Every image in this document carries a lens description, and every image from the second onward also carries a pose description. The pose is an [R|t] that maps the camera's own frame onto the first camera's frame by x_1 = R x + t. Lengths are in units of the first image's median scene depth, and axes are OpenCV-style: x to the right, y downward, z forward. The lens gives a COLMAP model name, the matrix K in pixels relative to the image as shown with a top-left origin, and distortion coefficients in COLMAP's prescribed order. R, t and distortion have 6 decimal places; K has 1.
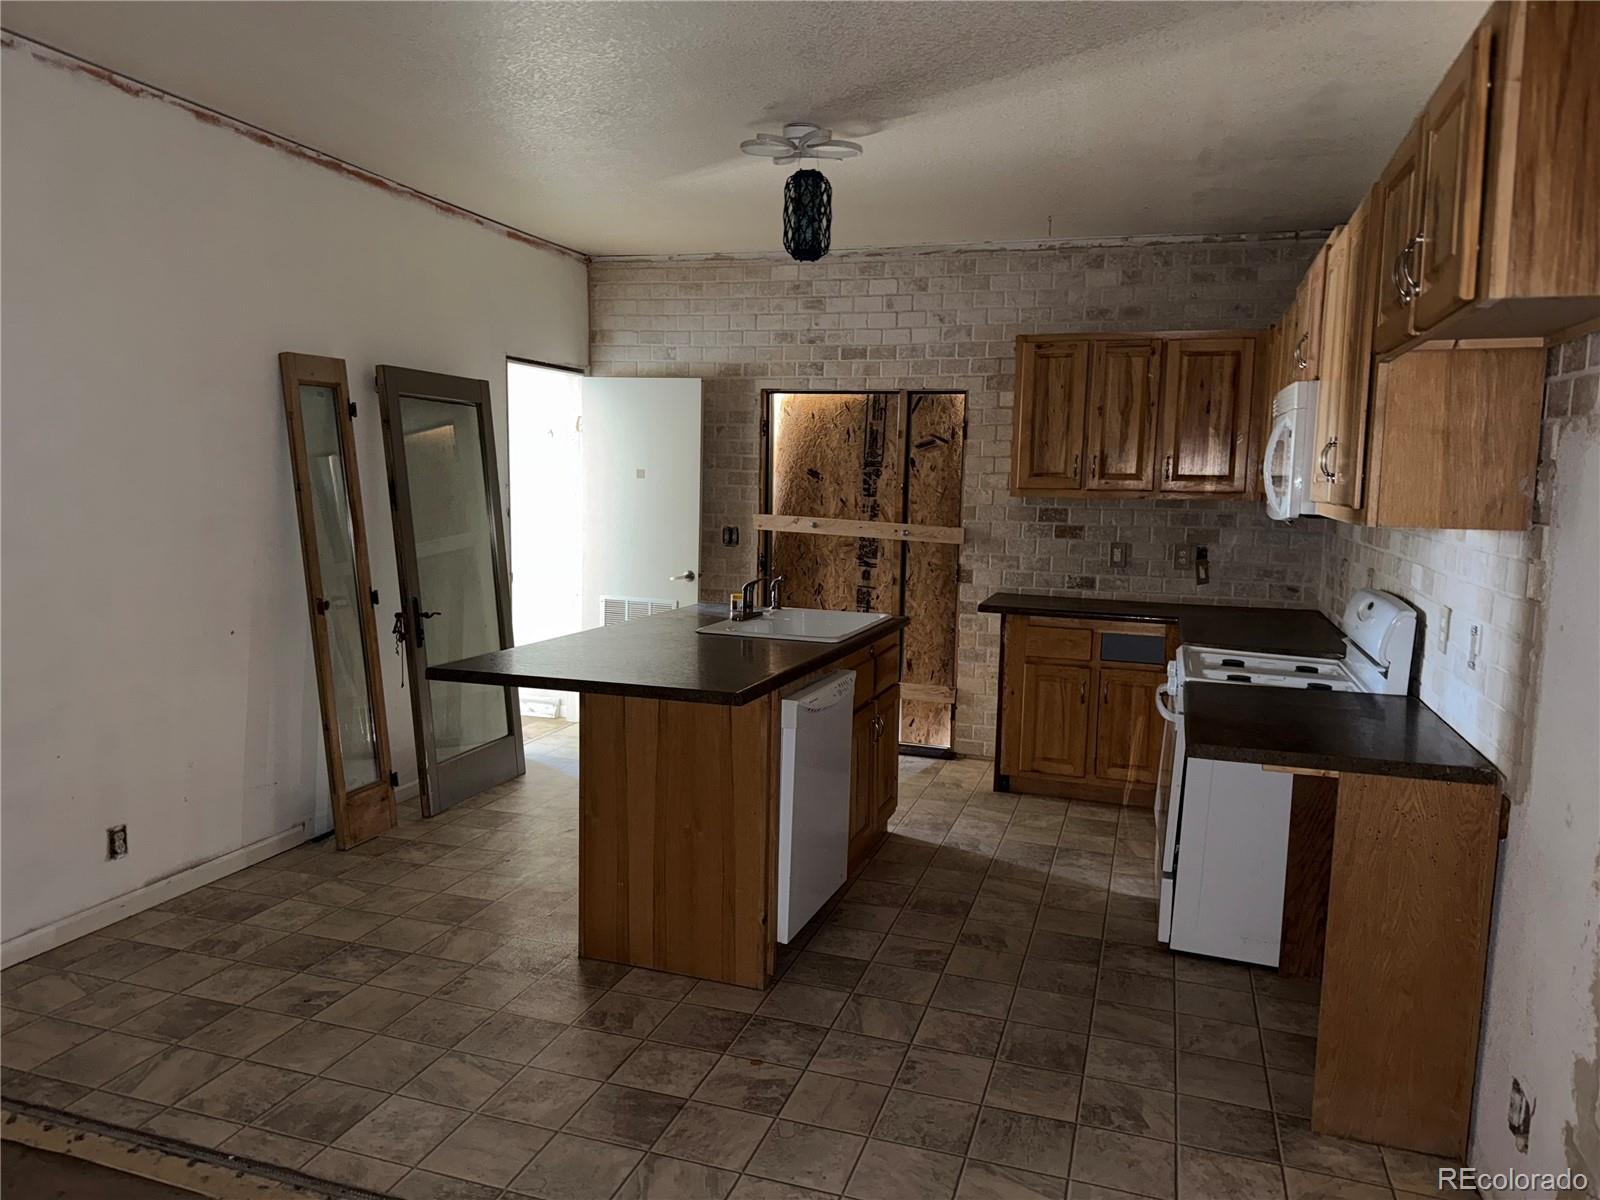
lens RADIAL K [[1105.5, 0, 806.4], [0, 1105.5, 615.8], [0, 0, 1]] dist [0.044027, -0.015760]
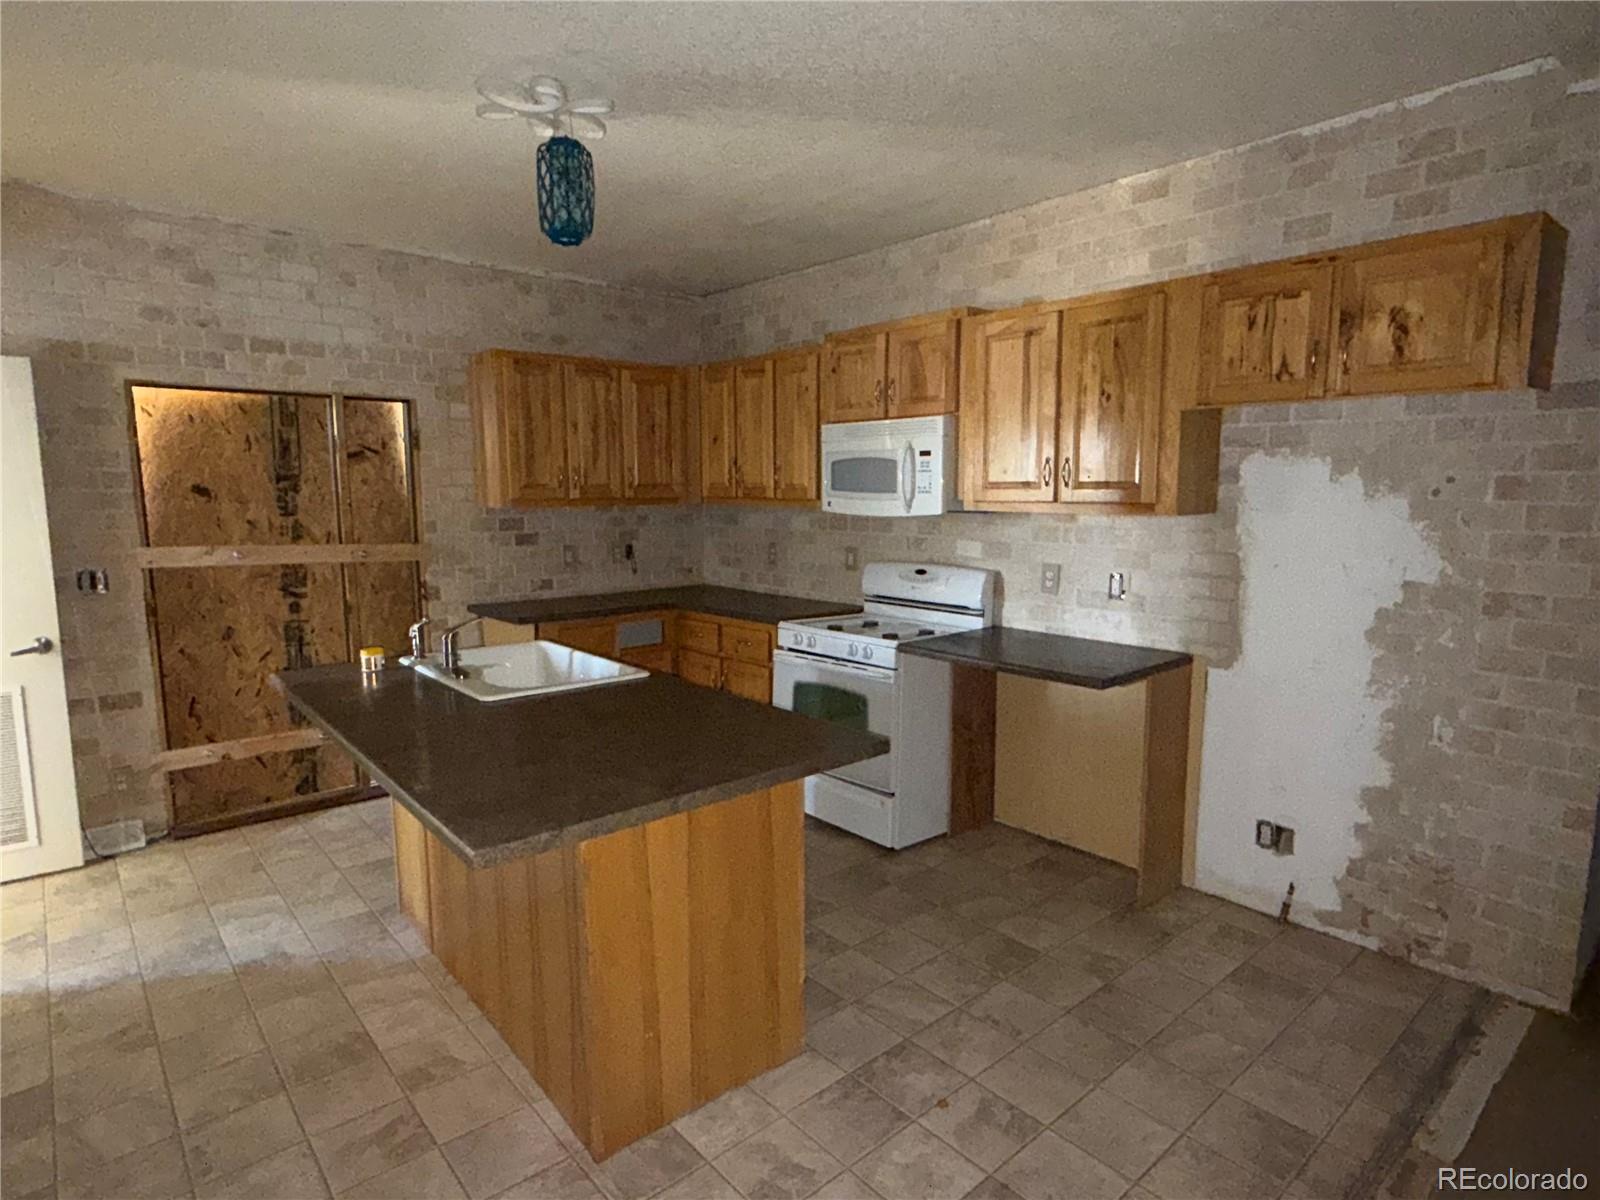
lens RADIAL K [[883.0, 0, 793.6], [0, 883.0, 585.4], [0, 0, 1]] dist [0.015830, -0.002392]
pose [[0.514549, -0.120017, 0.849020, -0.340348], [0.124695, 0.990104, 0.064389, -0.051820], [-0.848346, 0.072737, 0.524423, 0.324137]]
